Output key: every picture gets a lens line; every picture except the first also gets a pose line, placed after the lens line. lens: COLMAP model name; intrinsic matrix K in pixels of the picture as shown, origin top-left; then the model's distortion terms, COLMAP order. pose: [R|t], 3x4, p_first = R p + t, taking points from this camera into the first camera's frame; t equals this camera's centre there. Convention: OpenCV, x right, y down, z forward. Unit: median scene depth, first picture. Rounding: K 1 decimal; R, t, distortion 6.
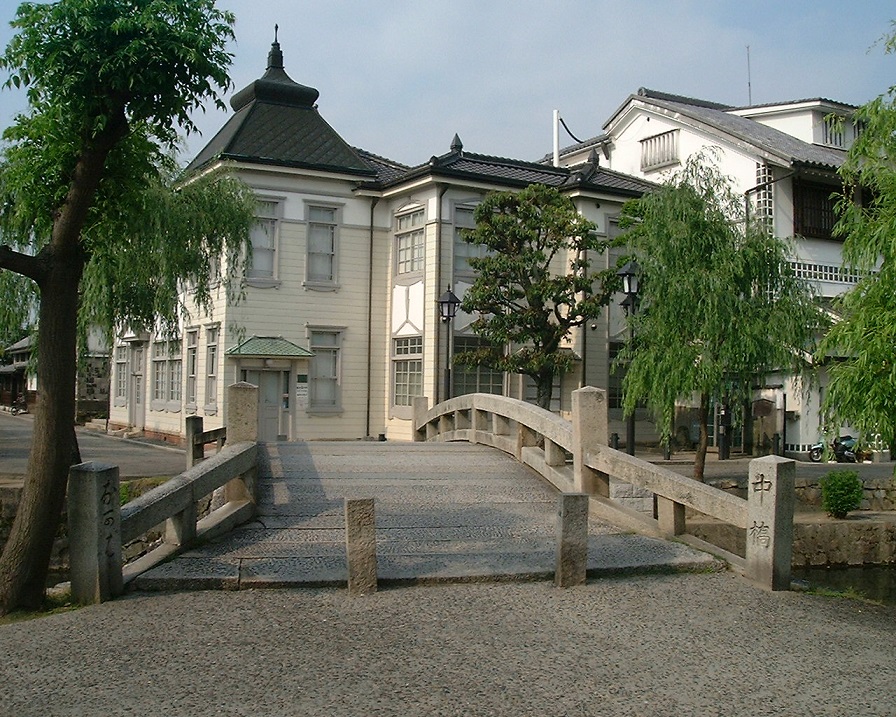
lens RADIAL K [[1009.7, 0, 447.5], [0, 1009.7, 359.4], [0, 0, 1]] dist [-0.190555, 0.000000]
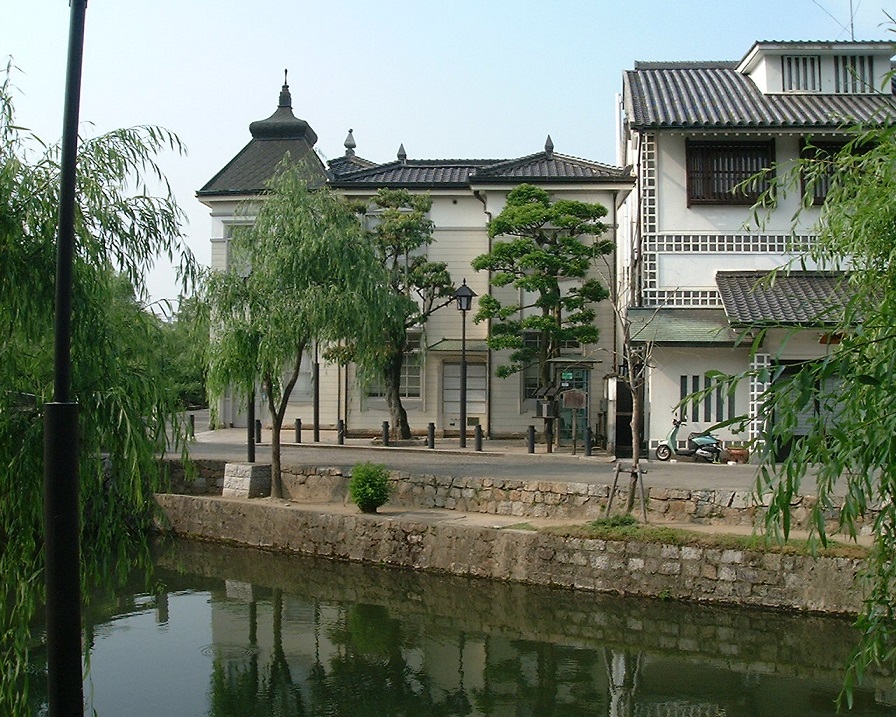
lens RADIAL K [[1009.7, 0, 447.2], [0, 1009.7, 359.6], [0, 0, 1]] dist [-0.190555, 0.000000]
pose [[0.838048, -0.020340, -0.545218, 0.660349], [0.026651, 0.999638, 0.003671, 0.004301], [0.544946, -0.017607, 0.838286, 0.123922]]
